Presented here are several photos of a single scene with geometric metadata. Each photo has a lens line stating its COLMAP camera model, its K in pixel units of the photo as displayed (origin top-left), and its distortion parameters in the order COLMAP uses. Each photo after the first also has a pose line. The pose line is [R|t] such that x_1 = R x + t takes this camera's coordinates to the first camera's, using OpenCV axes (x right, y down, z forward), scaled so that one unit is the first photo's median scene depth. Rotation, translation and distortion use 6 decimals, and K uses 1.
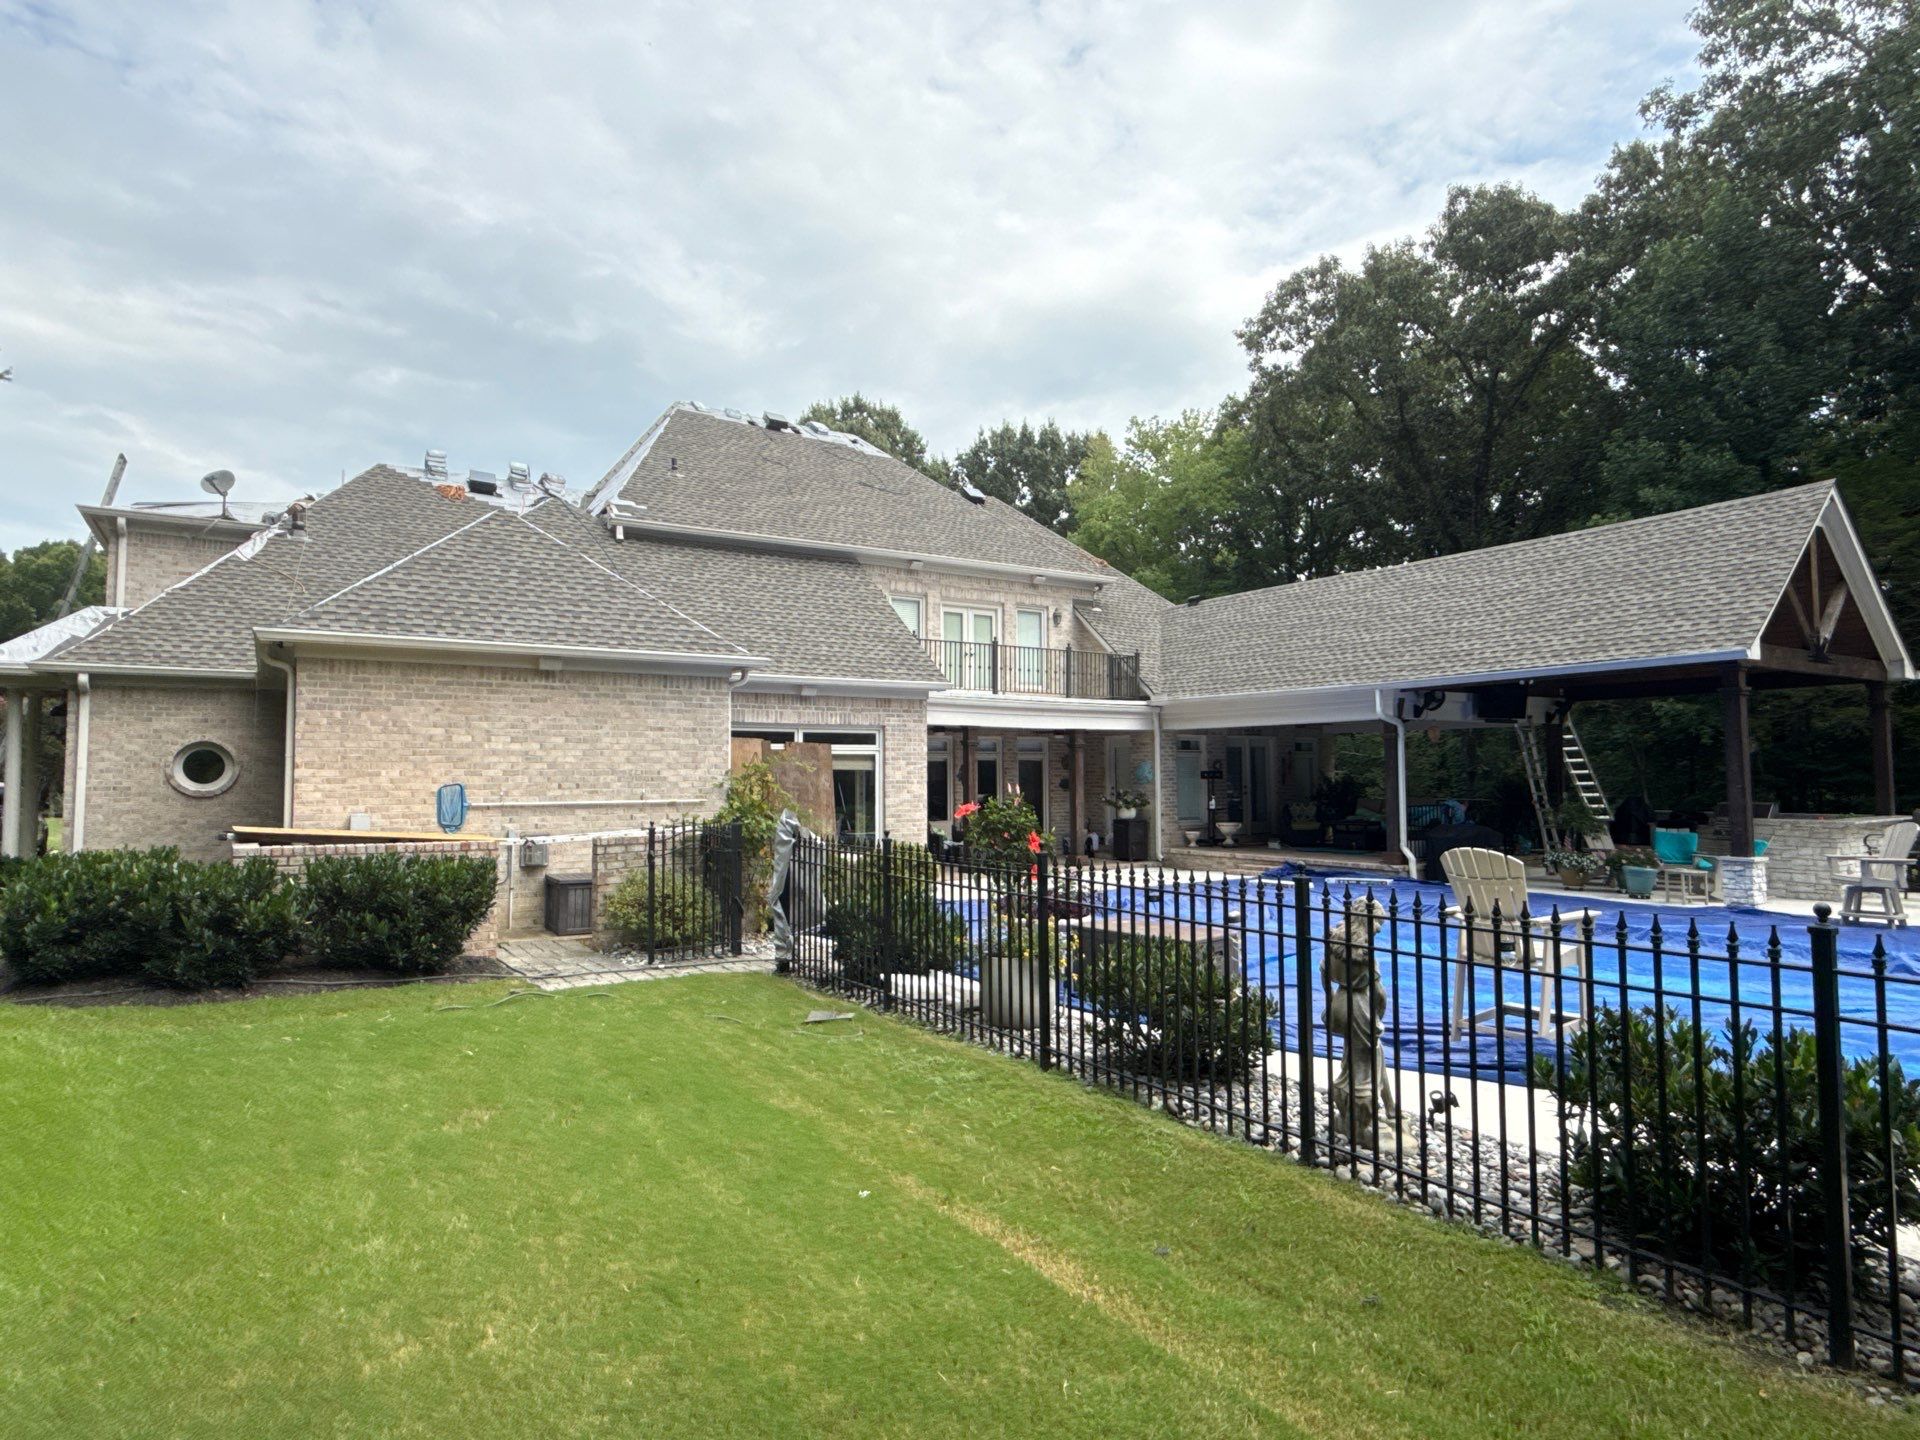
lens RADIAL K [[1065.7, 0, 954.0], [0, 1065.7, 719.2], [0, 0, 1]] dist [0.001153, -0.000377]
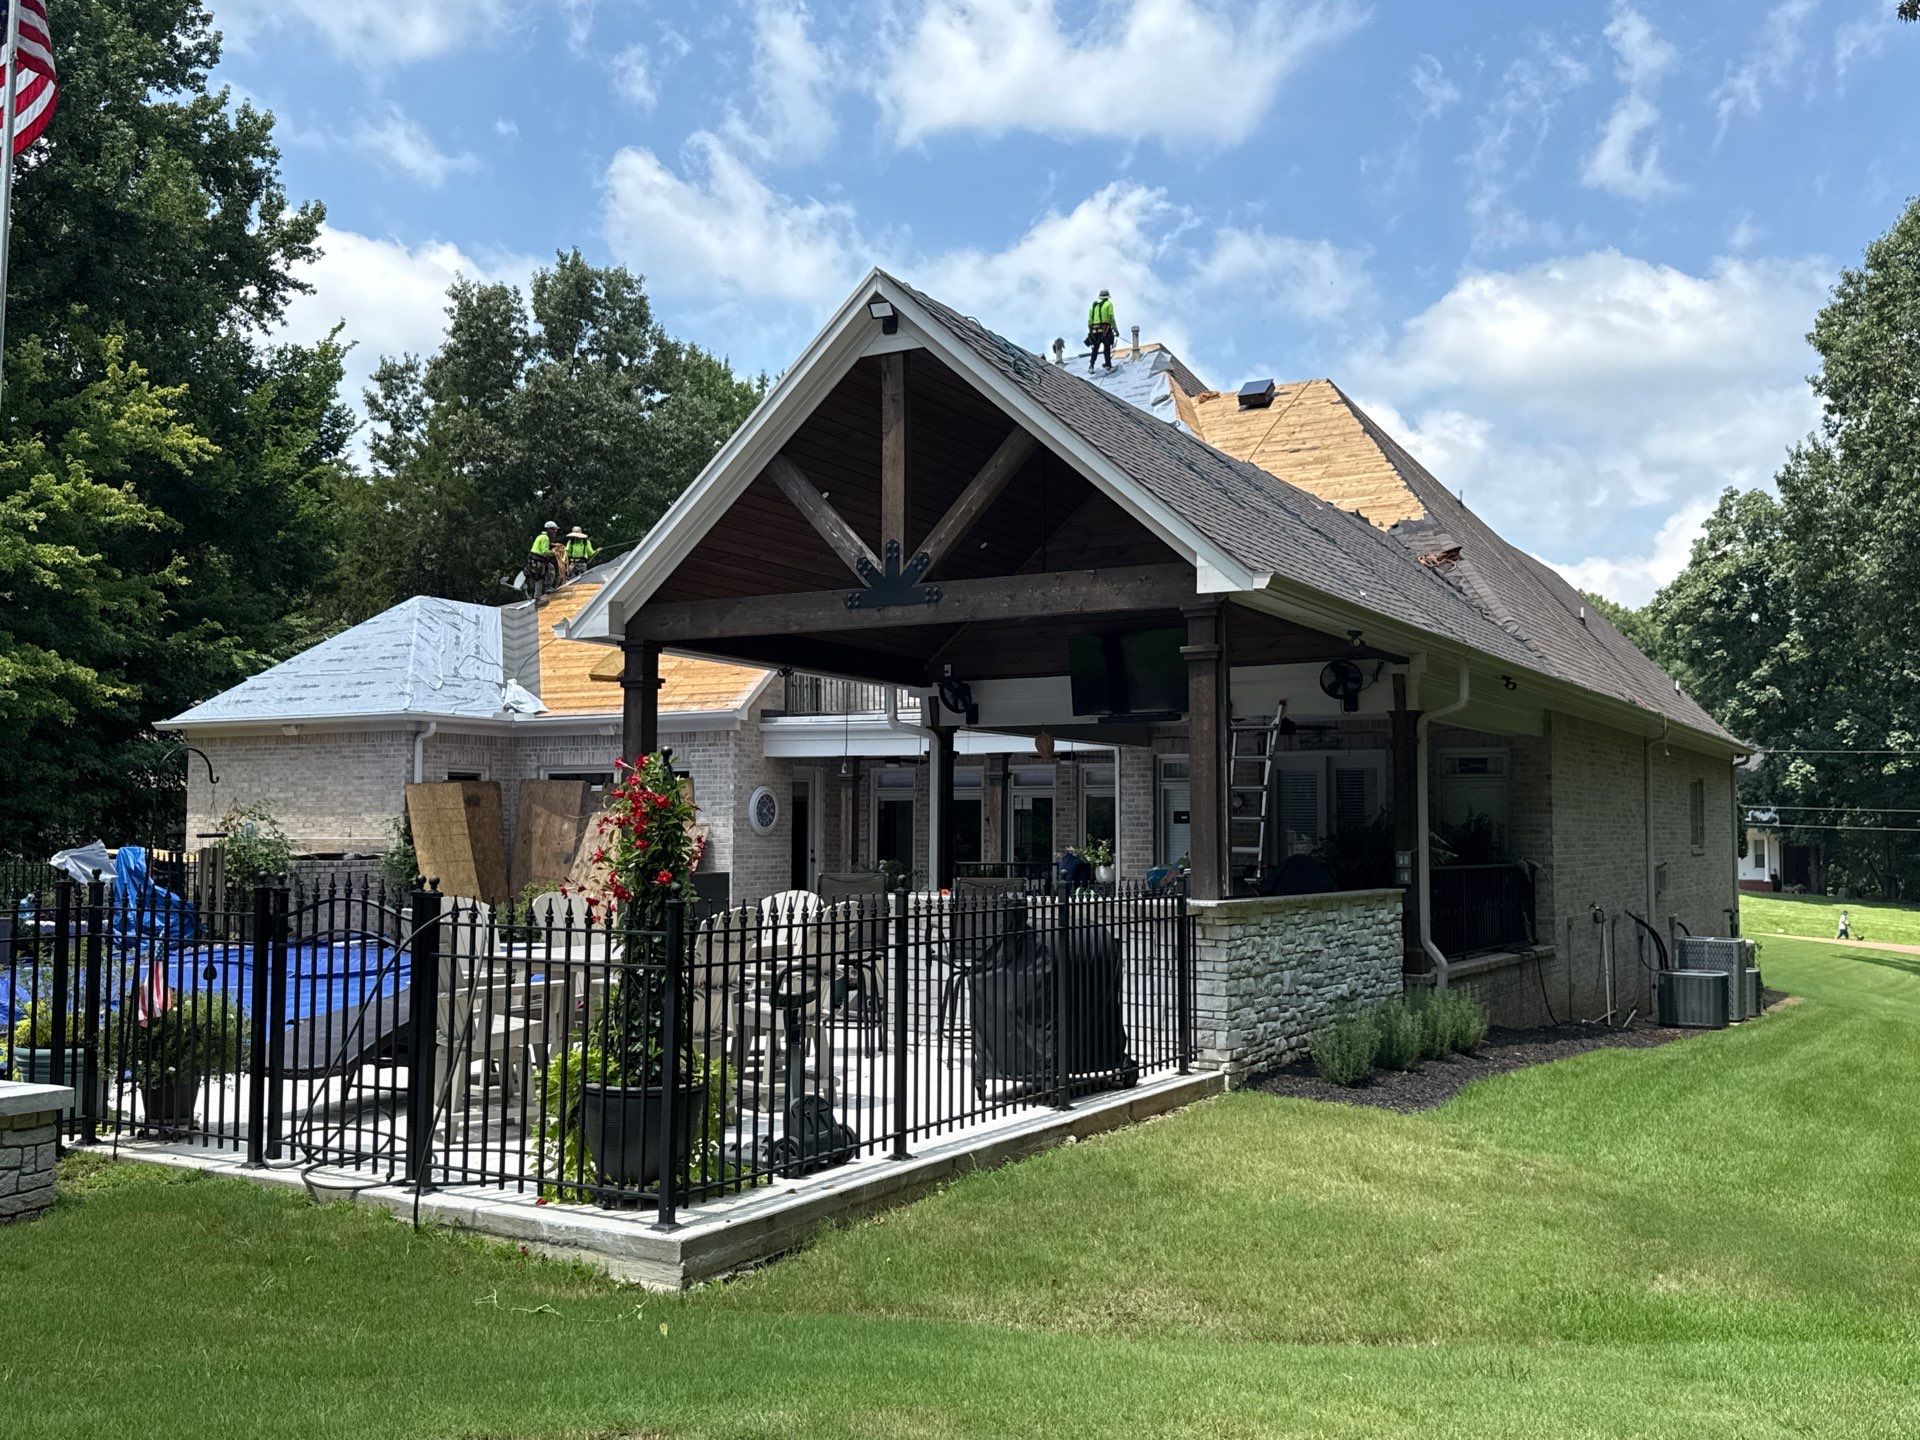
lens RADIAL K [[1777.2, 0, 969.6], [0, 1777.2, 719.1], [0, 0, 1]] dist [0.157280, -0.288246]
pose [[0.463794, -0.049954, -0.884534, 1.375474], [0.042021, 0.998526, -0.034358, 0.031446], [0.884946, -0.021234, 0.465210, 0.504245]]
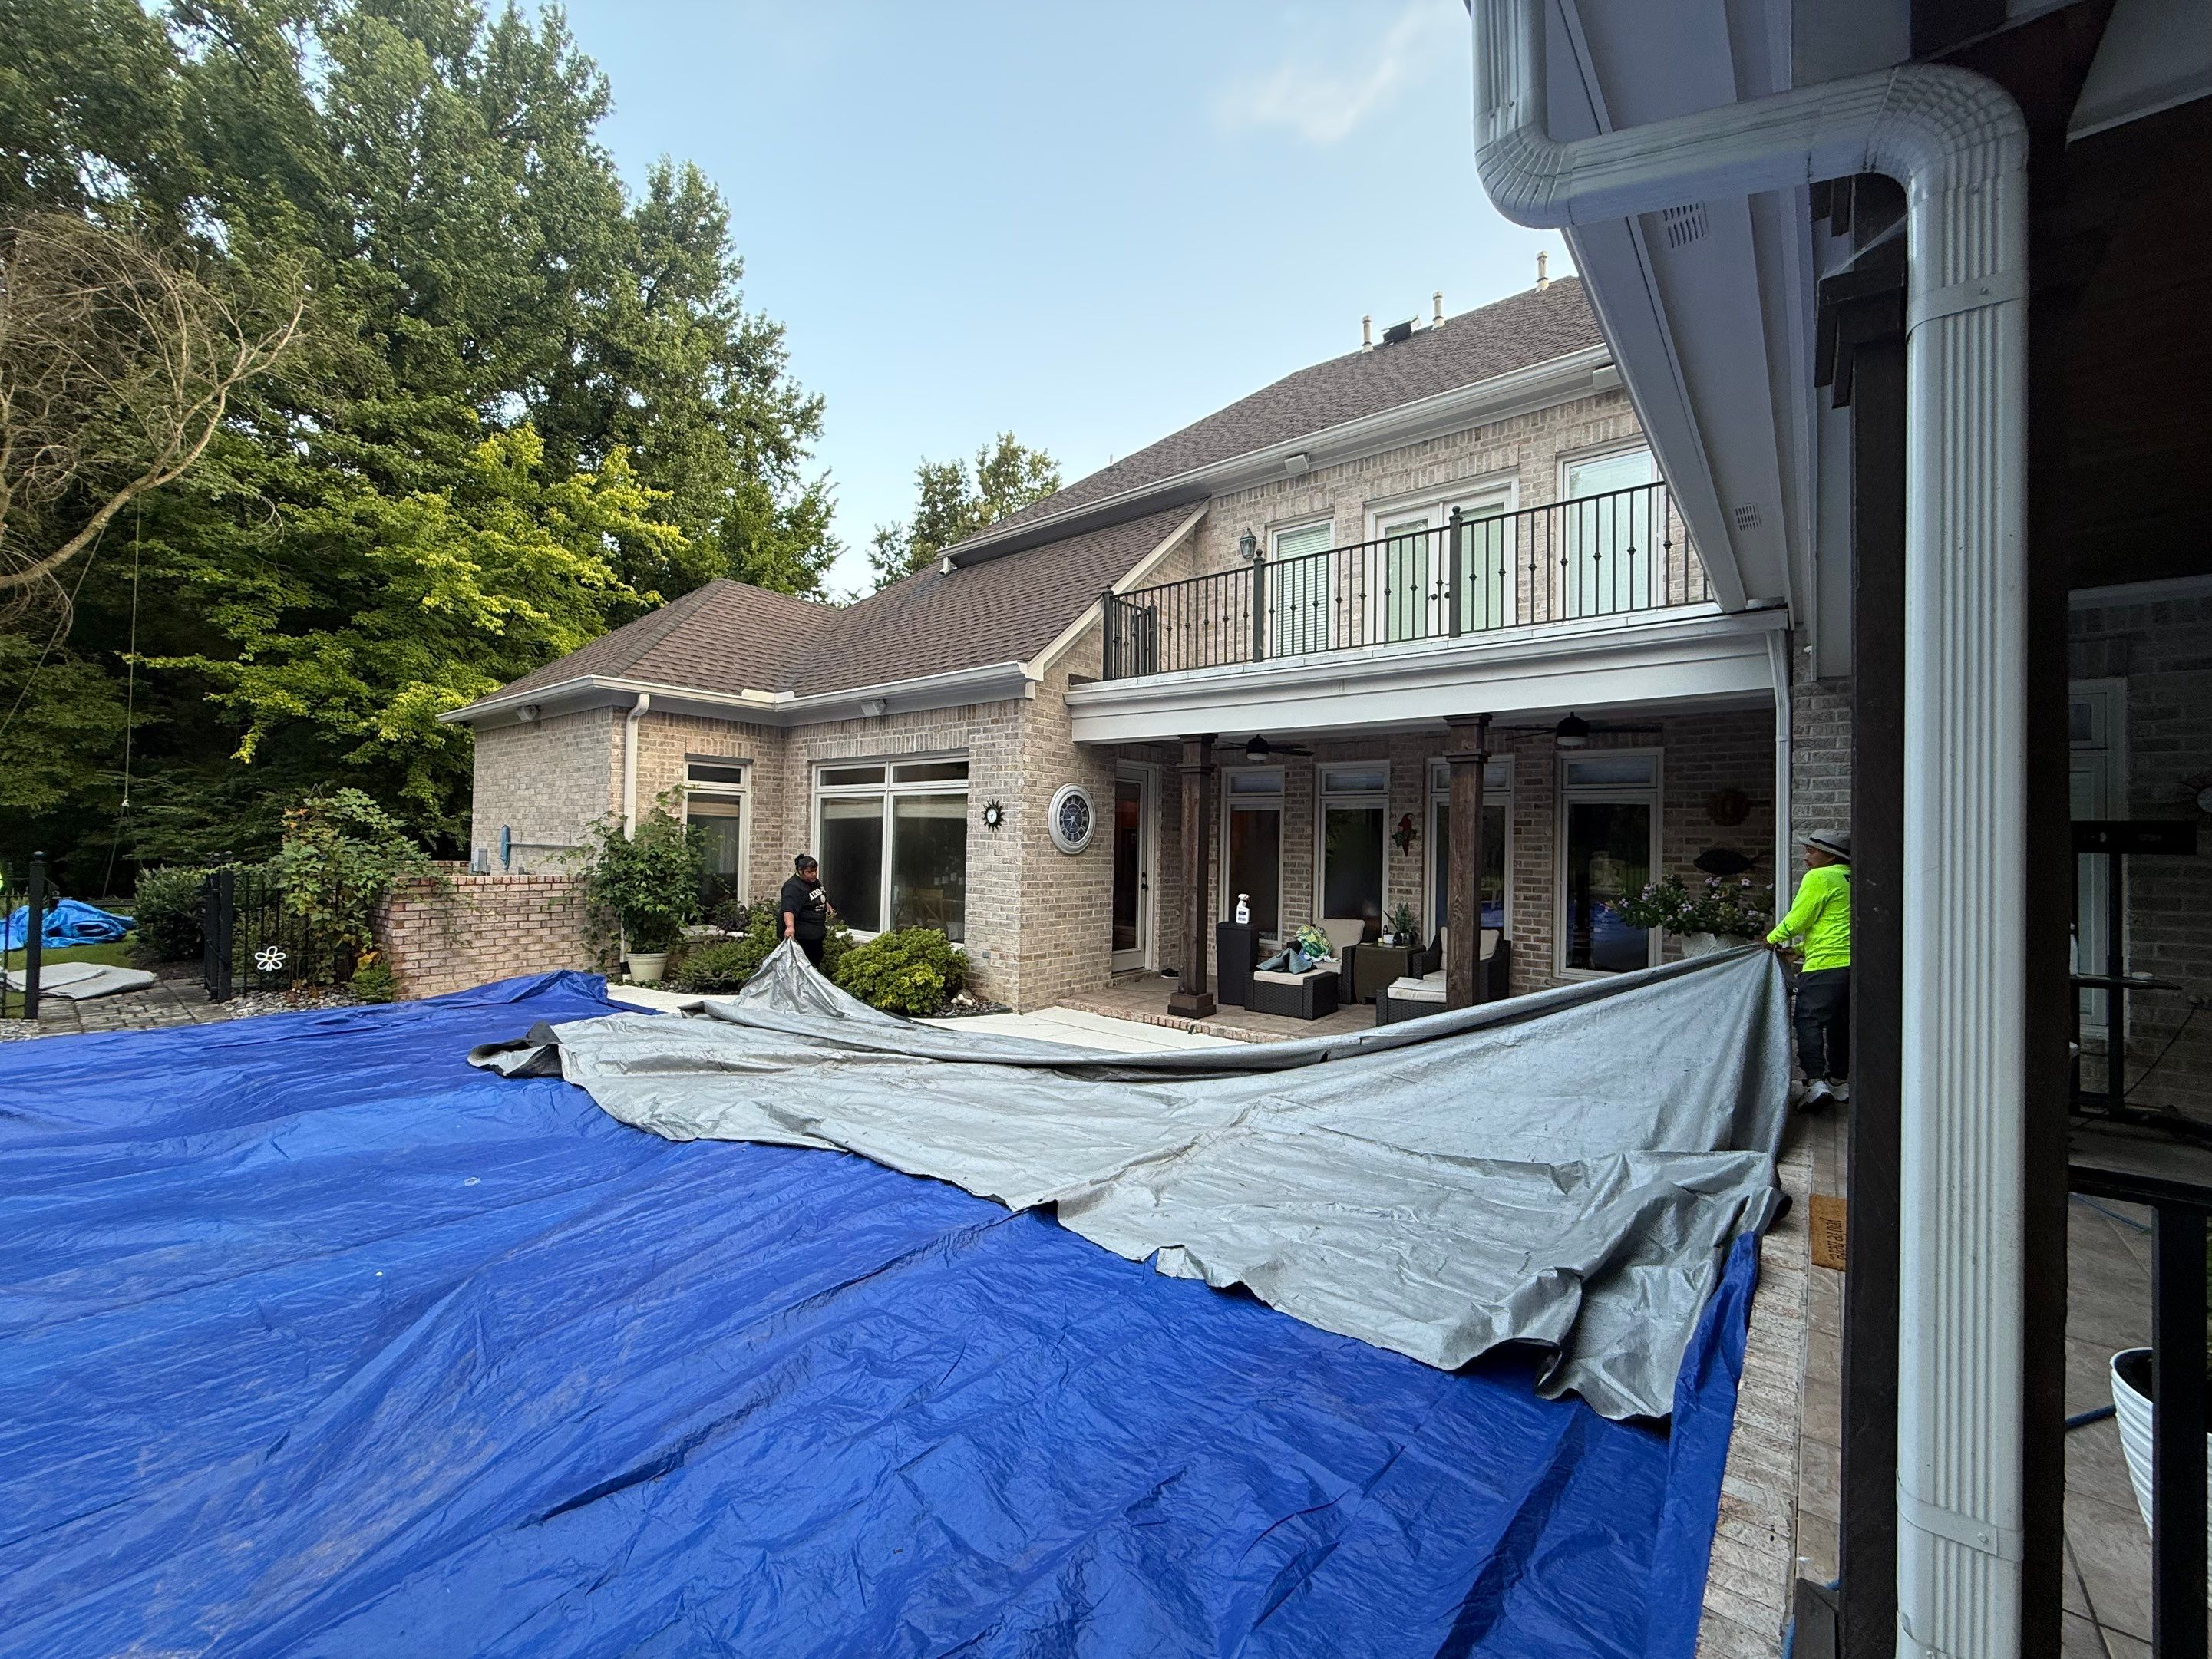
lens RADIAL K [[869.1, 0, 1094.0], [0, 869.1, 829.2], [0, 0, 1]] dist [-0.002683, 0.000001]
pose [[0.300898, -0.003538, -0.953650, 0.450093], [0.029275, 0.999556, 0.005528, 0.053599], [0.953207, -0.029581, 0.300868, 0.908155]]
